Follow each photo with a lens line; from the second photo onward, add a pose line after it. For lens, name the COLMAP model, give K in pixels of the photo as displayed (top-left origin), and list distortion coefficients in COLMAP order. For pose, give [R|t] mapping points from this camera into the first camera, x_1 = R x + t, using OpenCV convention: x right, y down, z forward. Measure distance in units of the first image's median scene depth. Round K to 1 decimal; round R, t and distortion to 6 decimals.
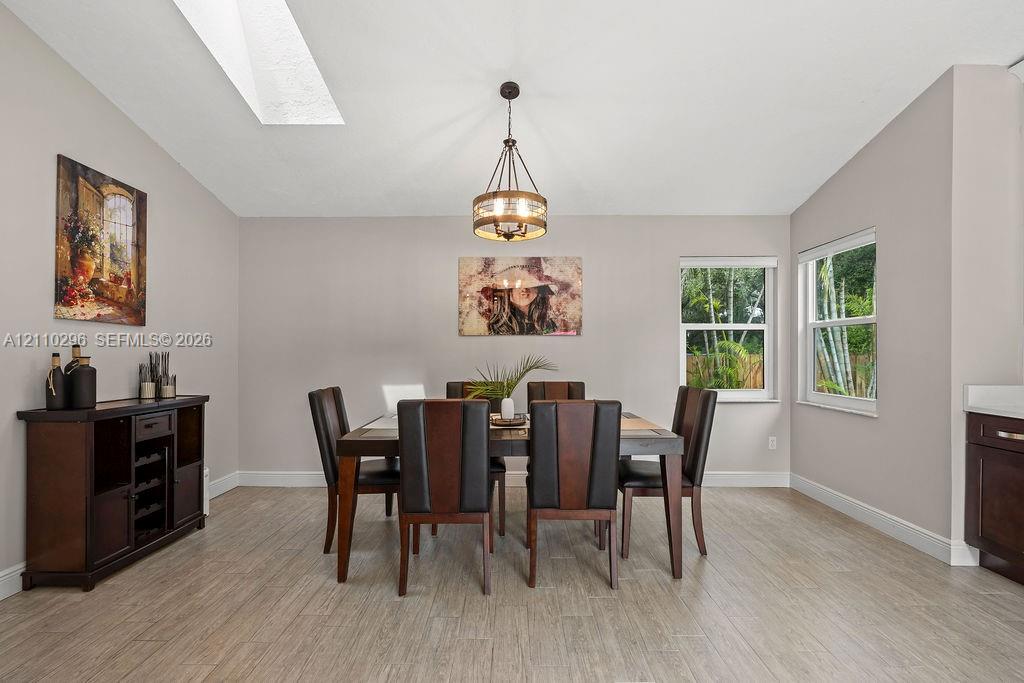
lens RADIAL K [[466.8, 0, 513.3], [0, 466.8, 349.7], [0, 0, 1]] dist [-0.001725, 0.000009]
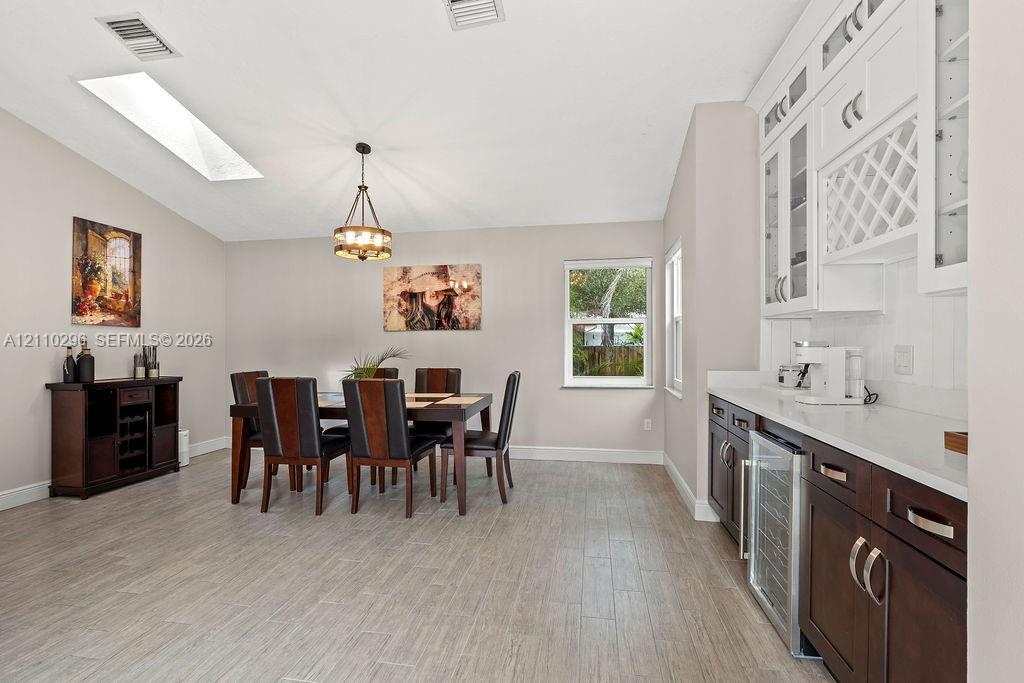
lens RADIAL K [[481.5, 0, 512.0], [0, 481.5, 341.5], [0, 0, 1]] dist [-0.001211, -0.000220]
pose [[0.985856, -0.005407, -0.167508, 0.600444], [0.005512, 0.999985, 0.000166, -0.001880], [0.167504, -0.001087, 0.985871, -0.268577]]
